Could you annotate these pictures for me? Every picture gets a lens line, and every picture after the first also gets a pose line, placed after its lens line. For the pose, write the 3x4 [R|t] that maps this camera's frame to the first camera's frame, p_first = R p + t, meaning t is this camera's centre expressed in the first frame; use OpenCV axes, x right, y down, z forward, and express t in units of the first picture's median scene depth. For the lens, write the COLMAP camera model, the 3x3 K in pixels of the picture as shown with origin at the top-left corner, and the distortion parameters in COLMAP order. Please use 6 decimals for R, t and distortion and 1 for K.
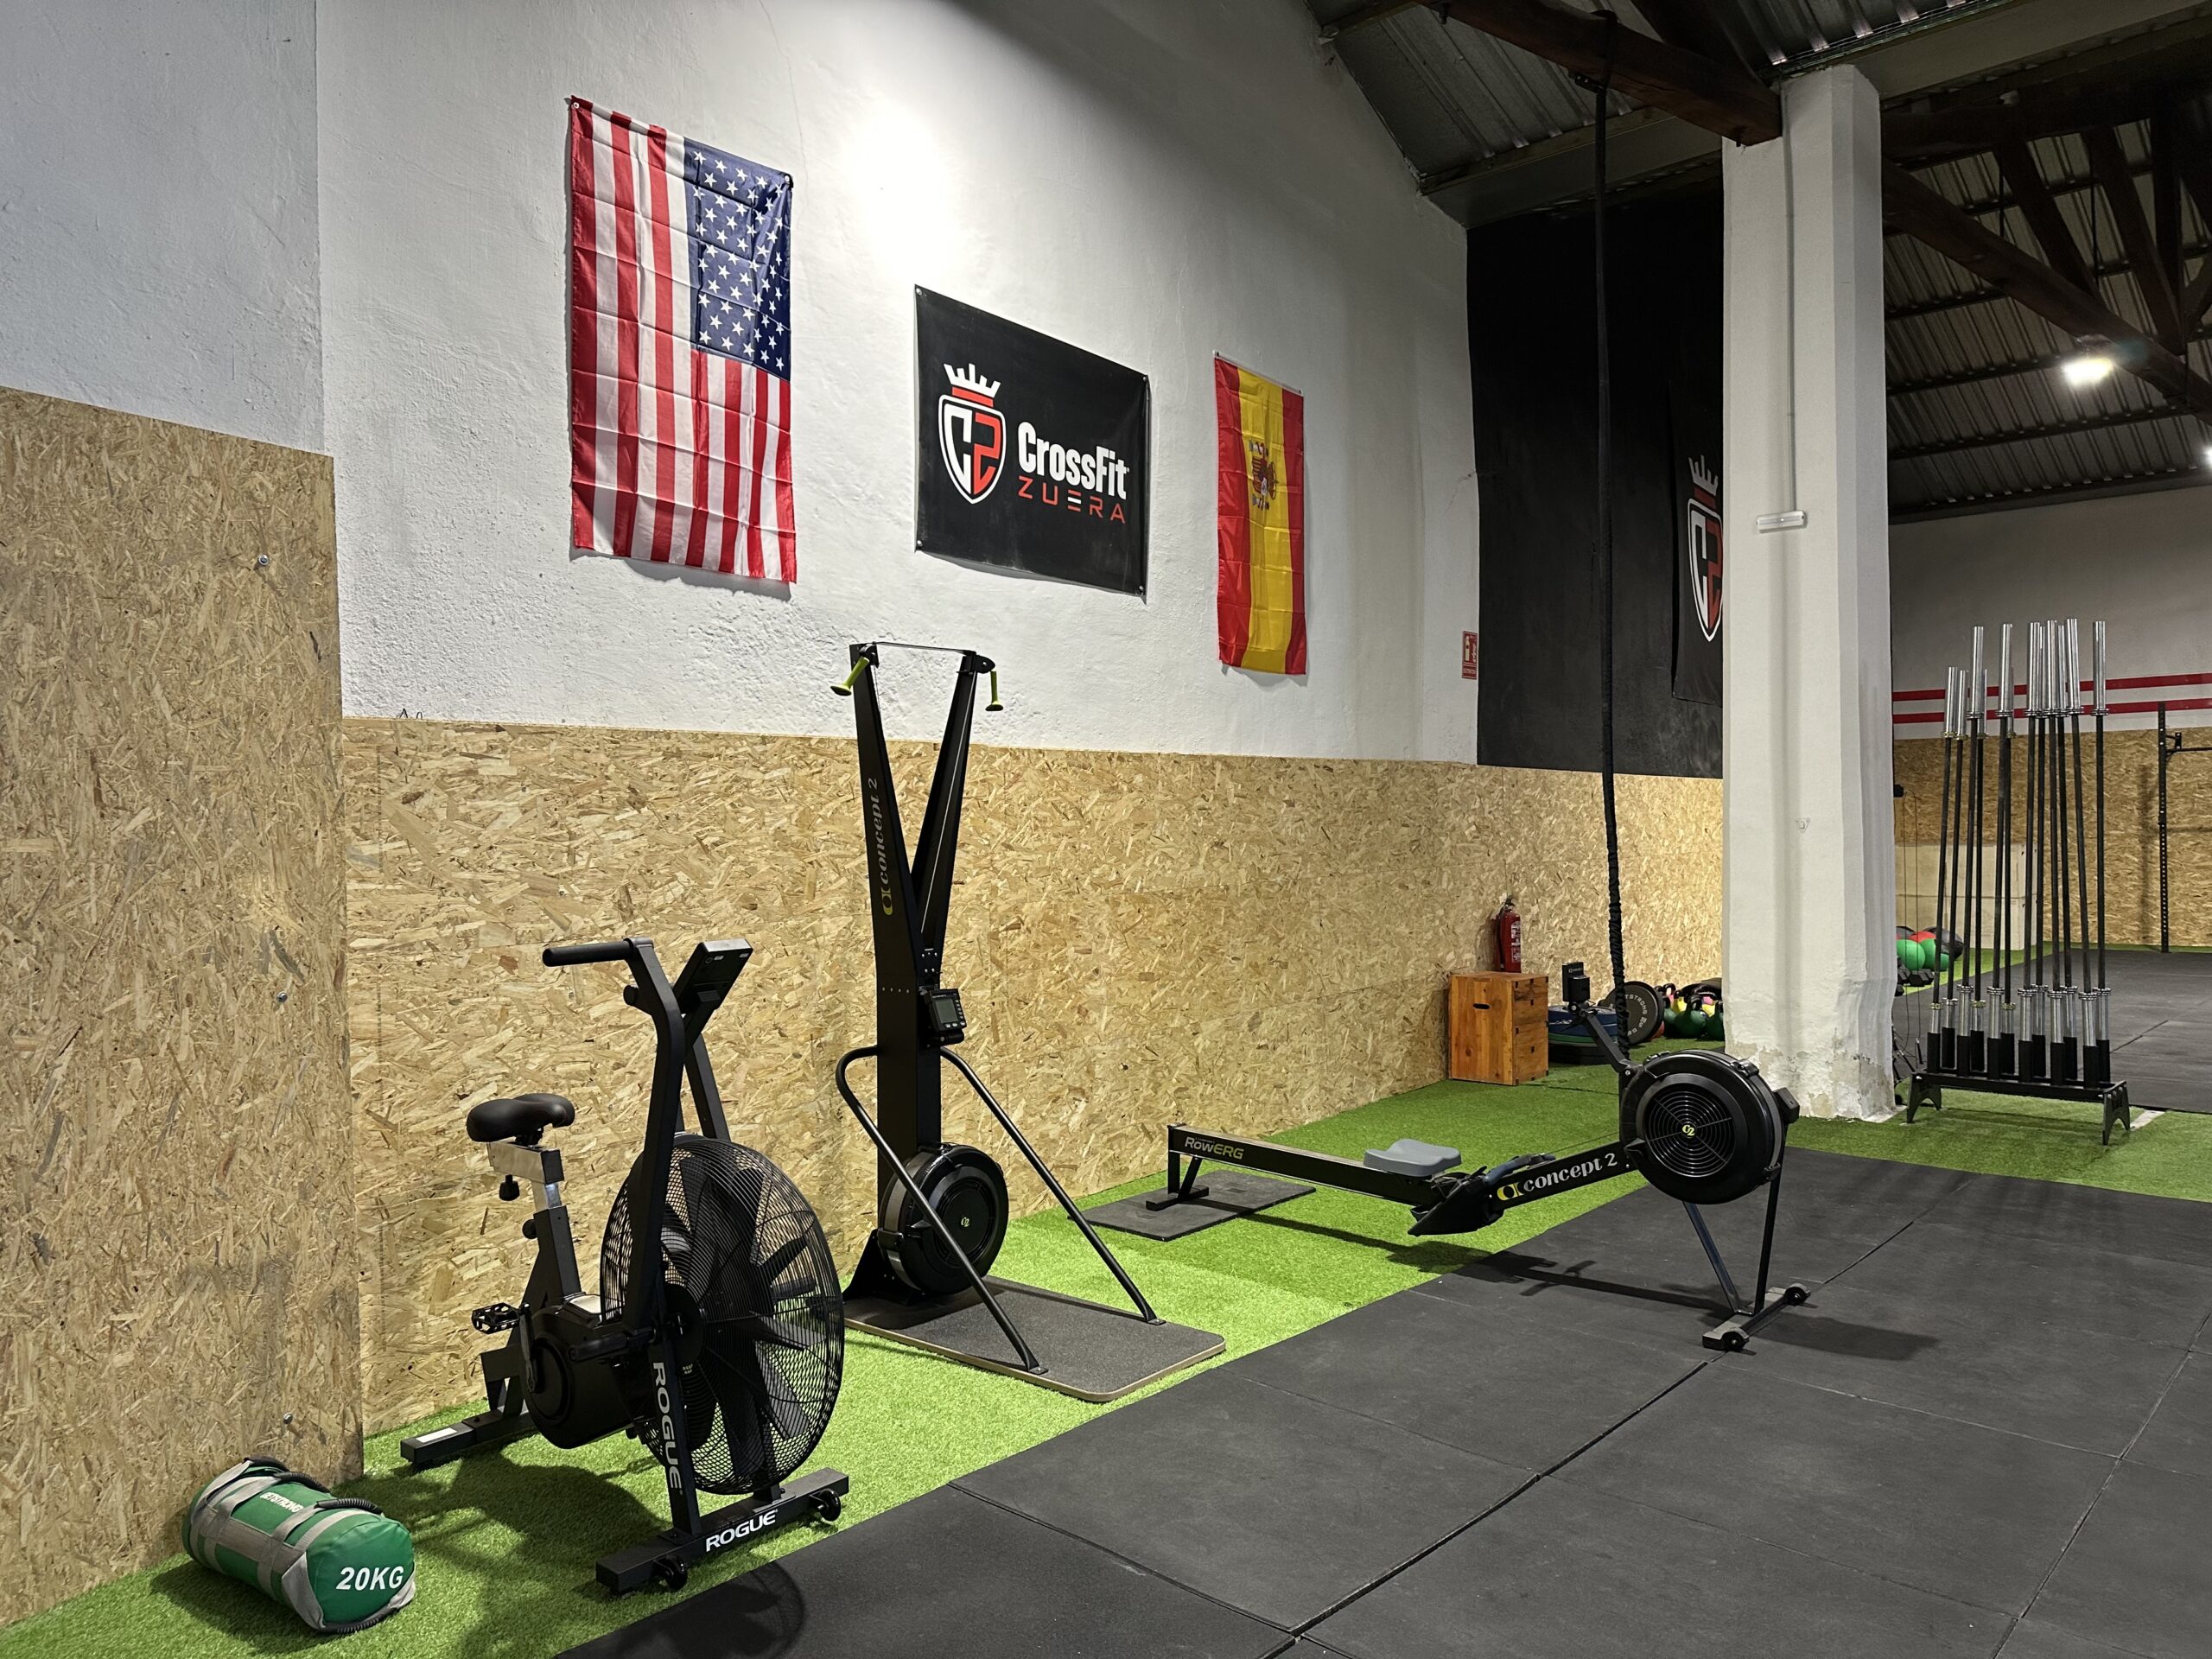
lens RADIAL K [[1531.6, 0, 1145.6], [0, 1531.6, 837.4], [0, 0, 1]] dist [0.048454, -0.057367]
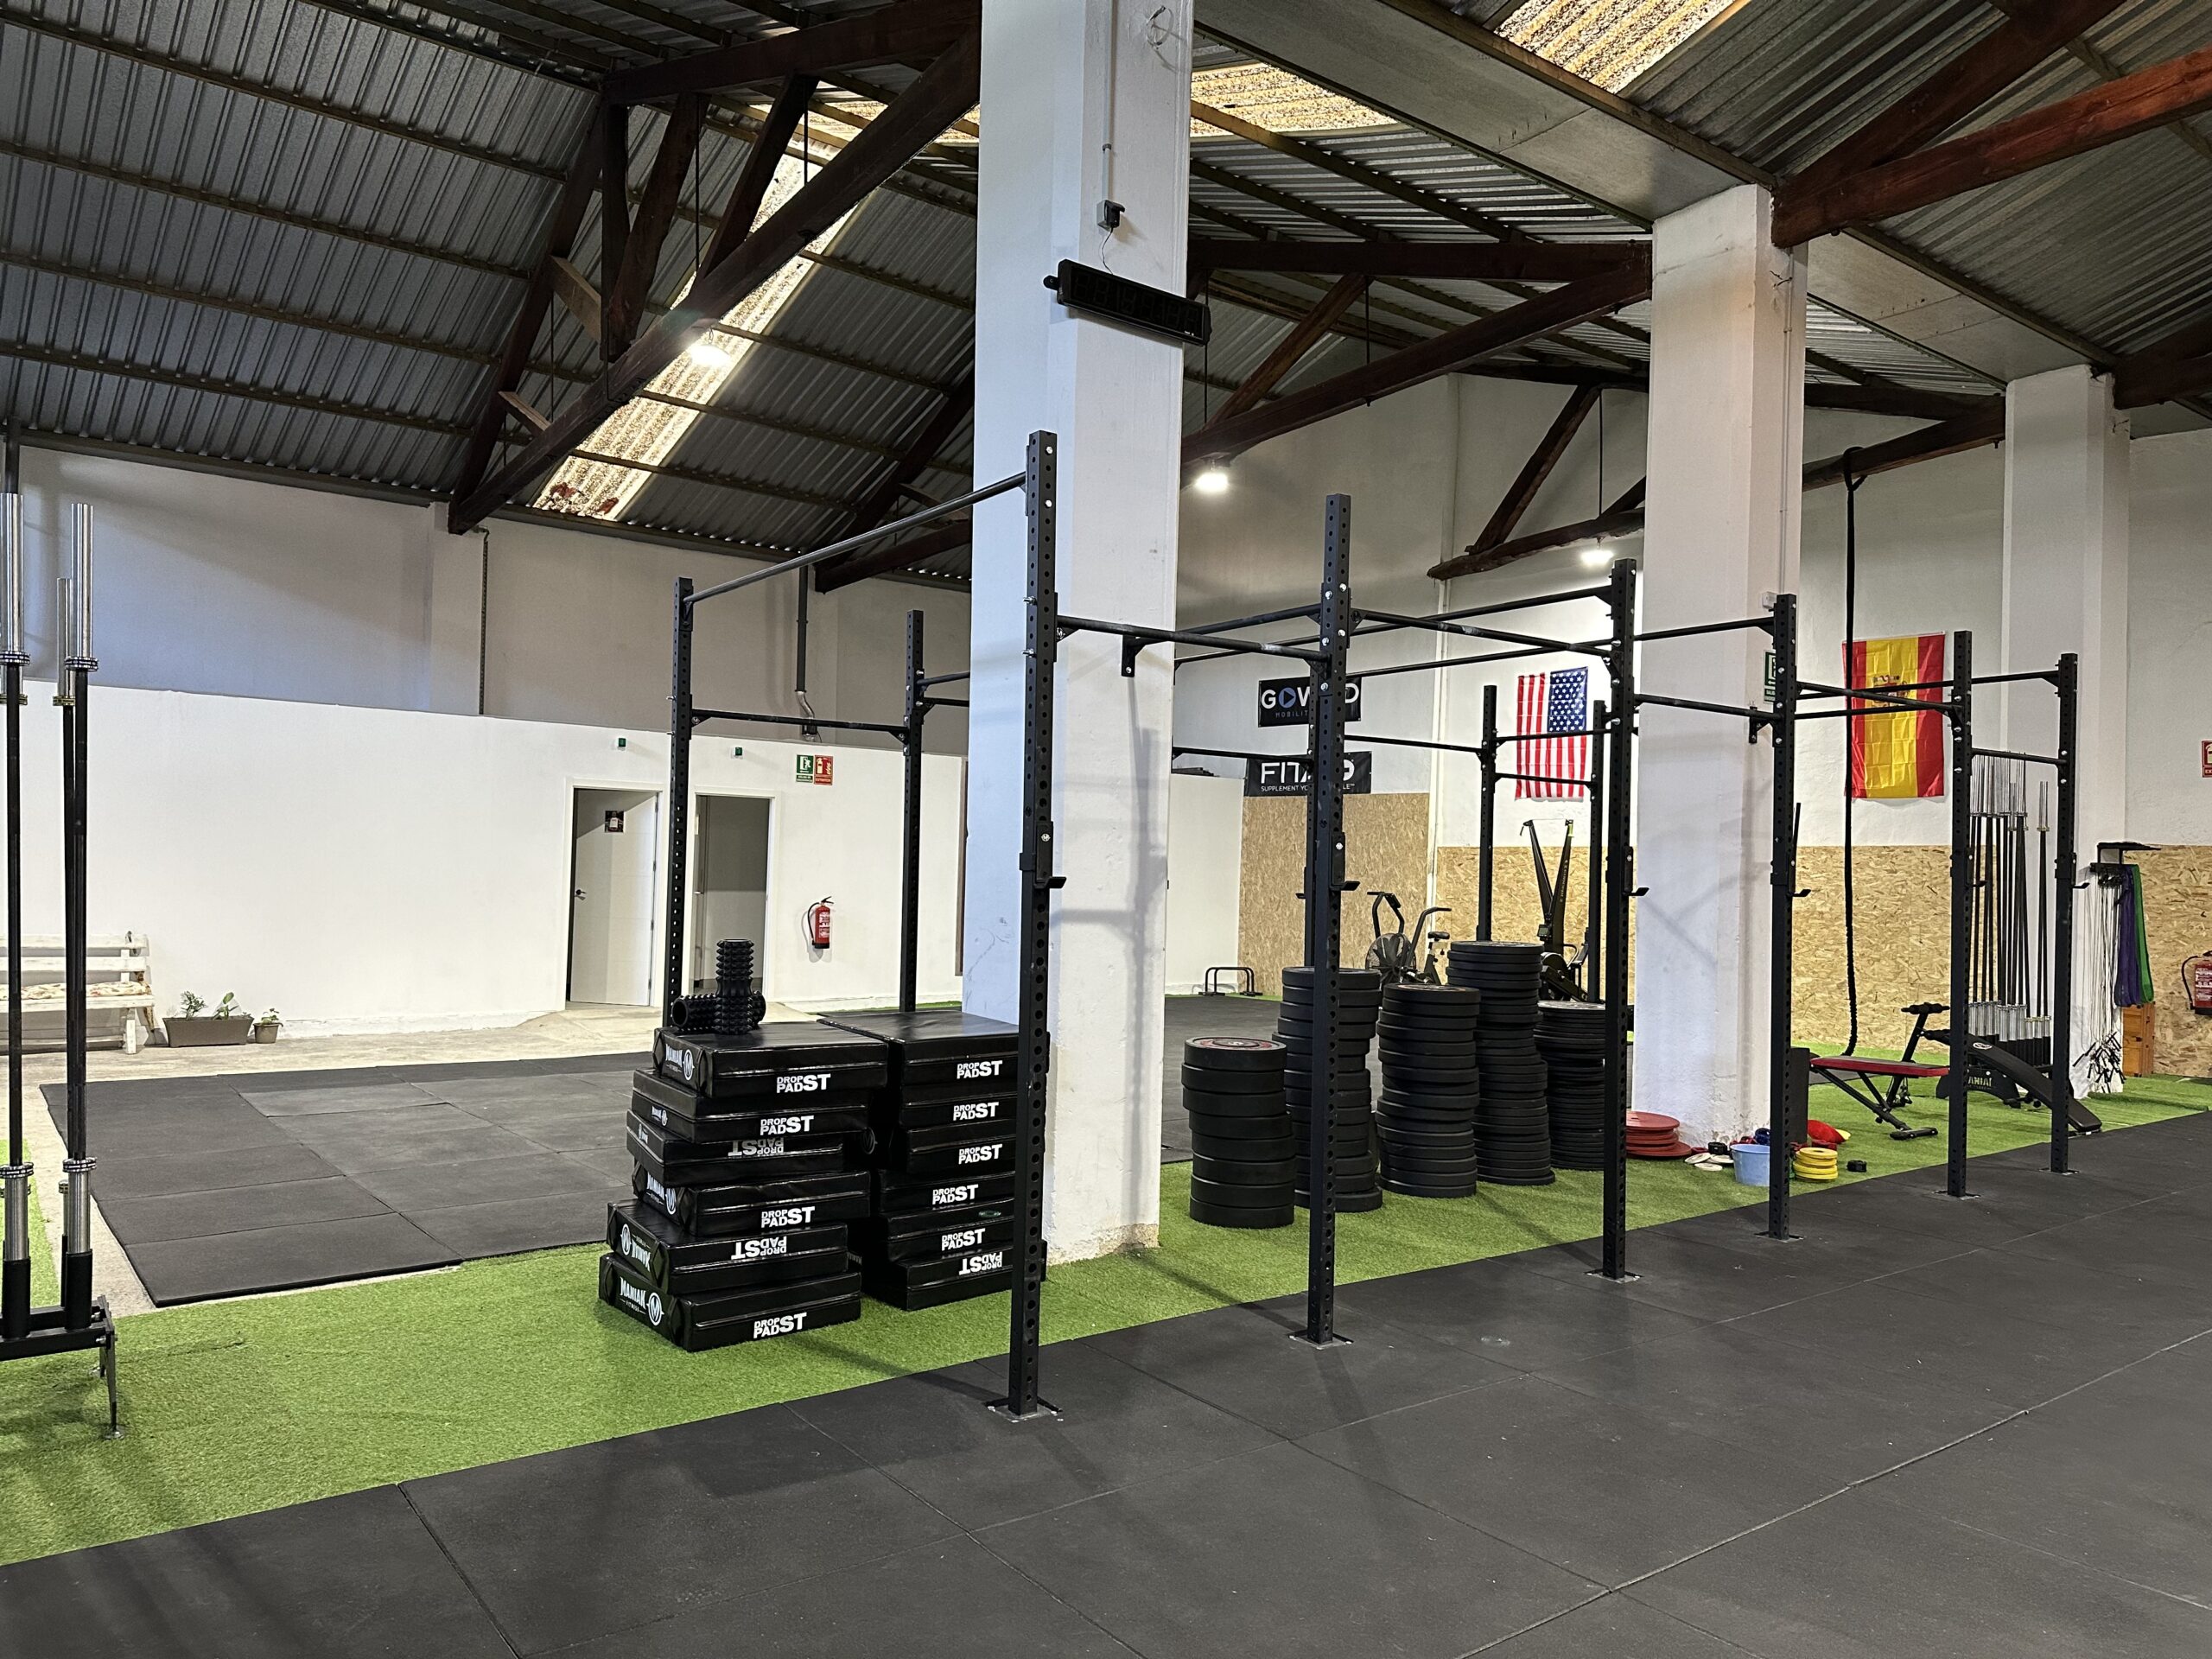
lens RADIAL K [[1531.6, 0, 1097.7], [0, 1531.6, 838.6], [0, 0, 1]] dist [0.048454, -0.057367]
pose [[-0.193958, -0.010640, -0.980952, 2.517513], [-0.028126, 0.999590, -0.005281, -0.030310], [0.980607, 0.026566, -0.194178, 0.535467]]
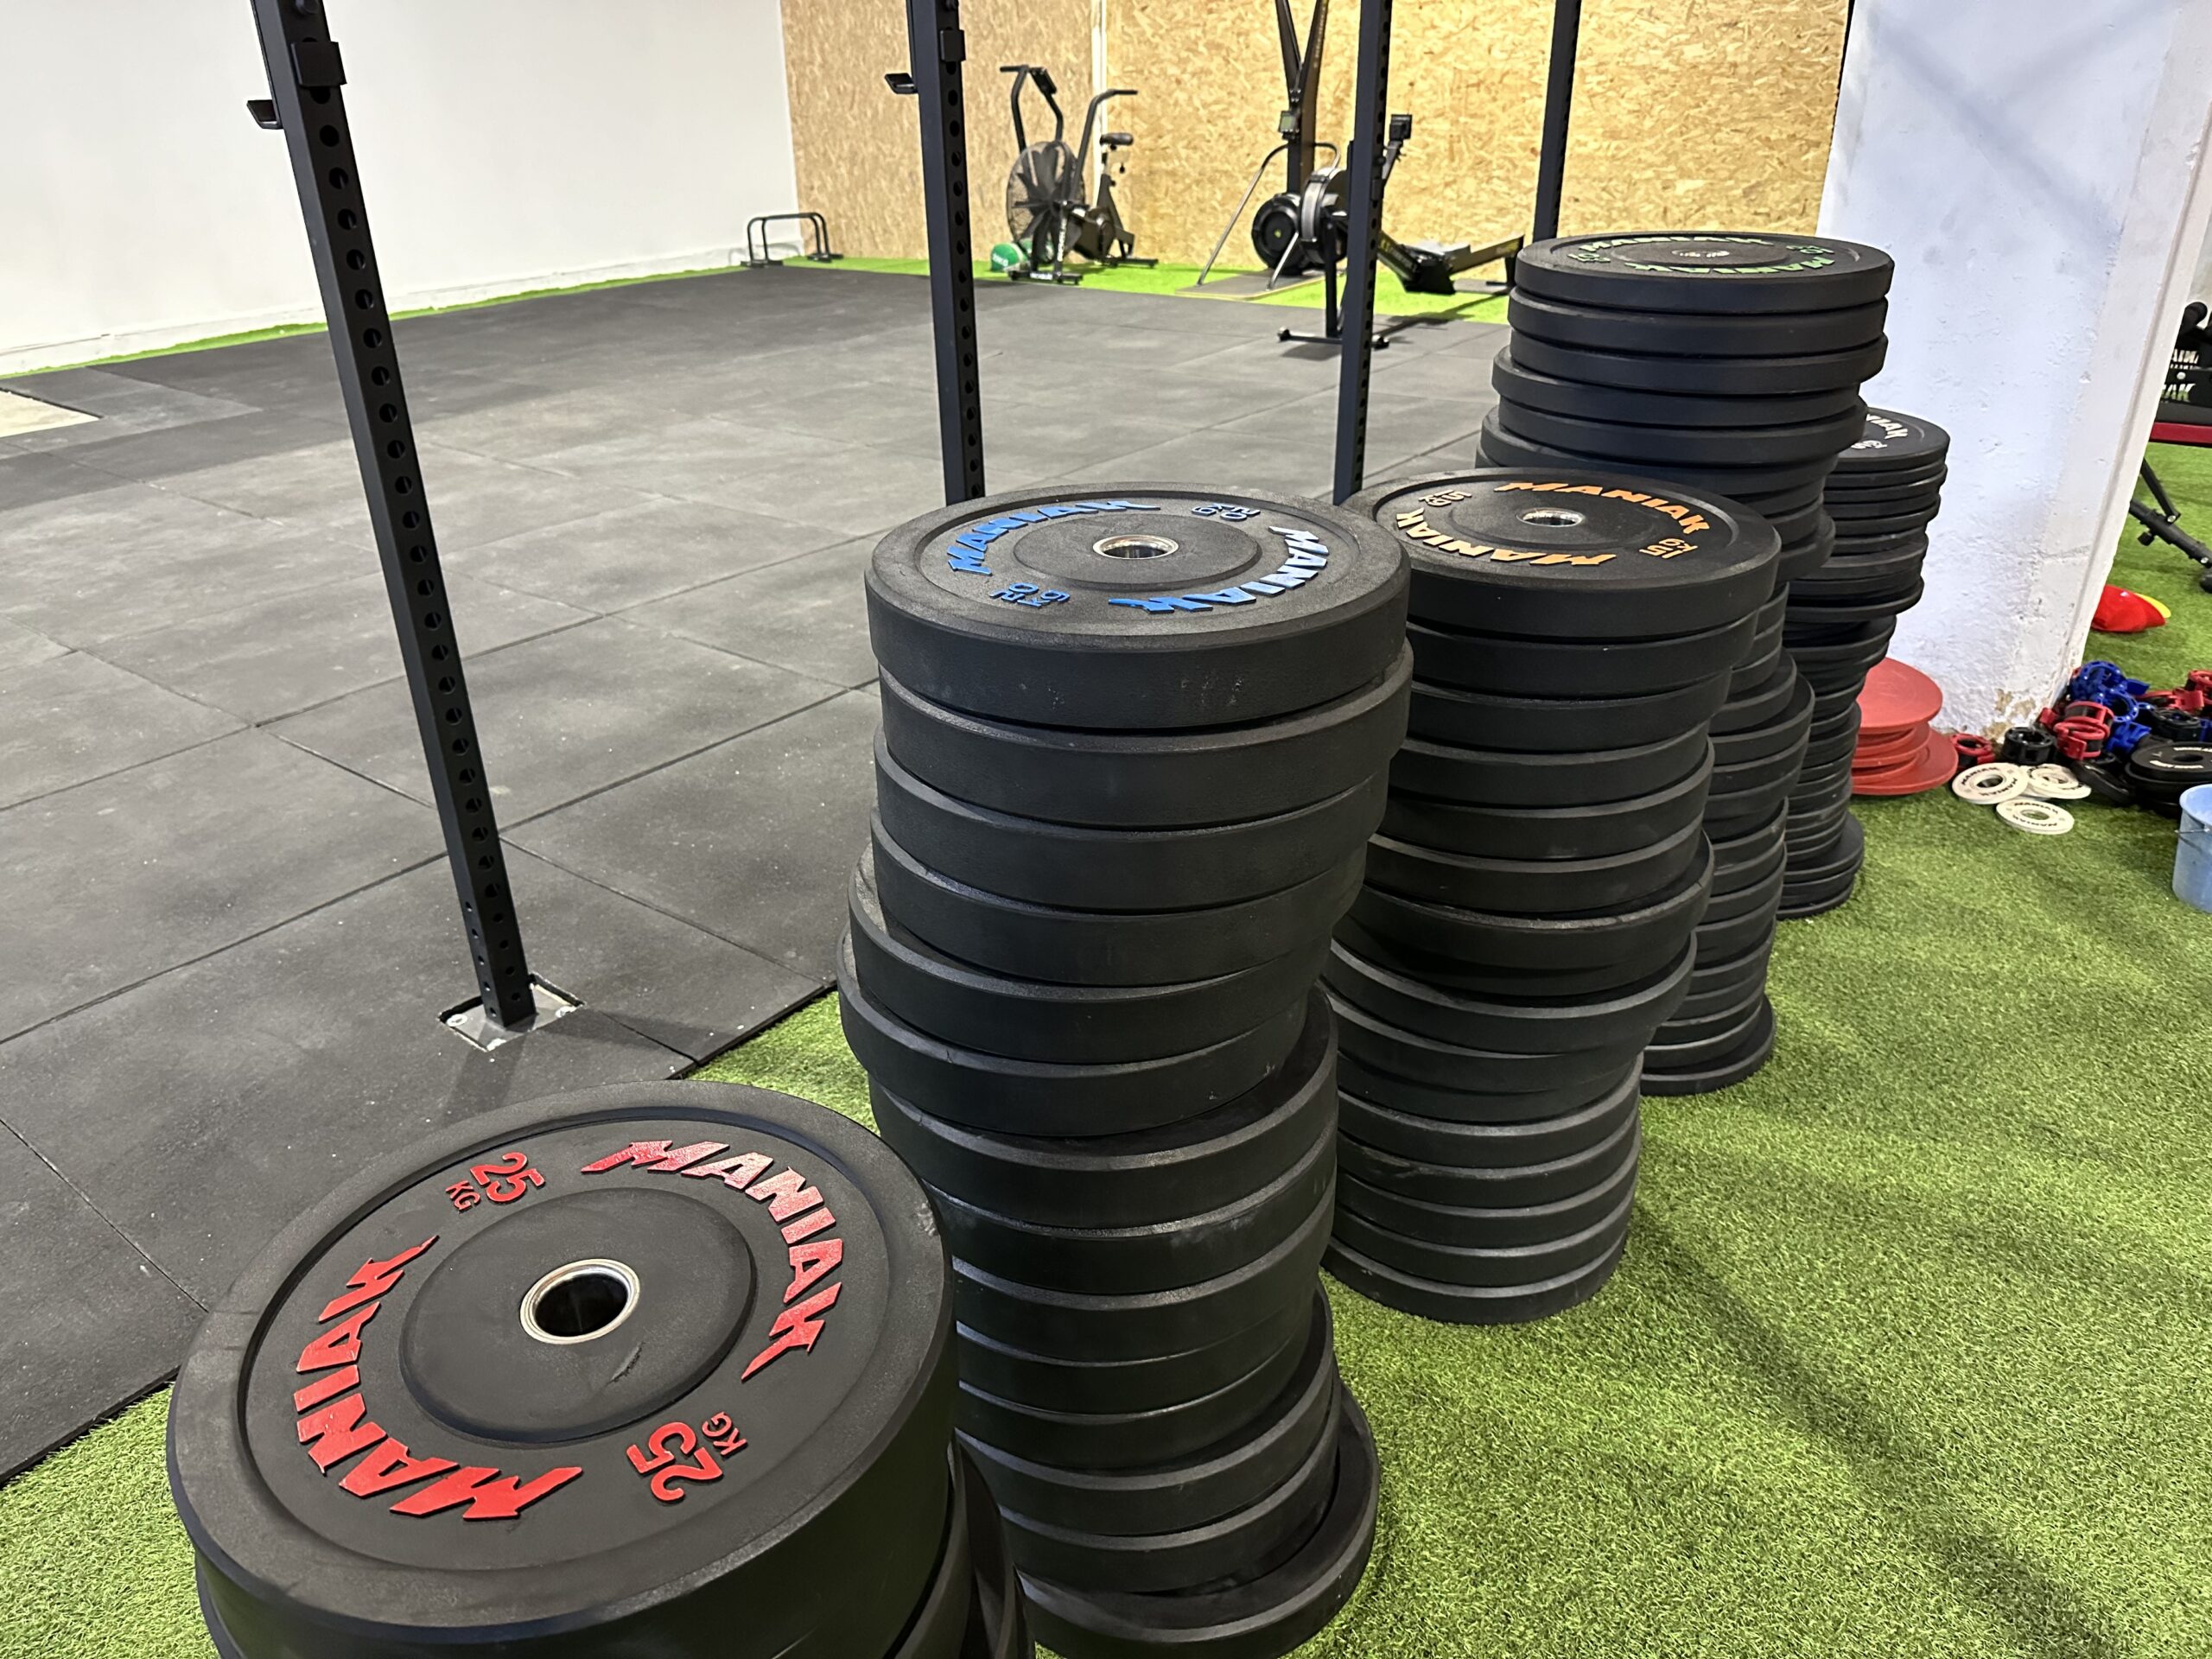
lens RADIAL K [[1531.6, 0, 1114.3], [0, 1531.6, 840.2], [0, 0, 1]] dist [0.048454, -0.057367]
pose [[0.070343, 0.466409, -0.881768, 1.587978], [0.011412, 0.883523, 0.468248, -0.004726], [0.997458, -0.043001, 0.056827, 0.473560]]
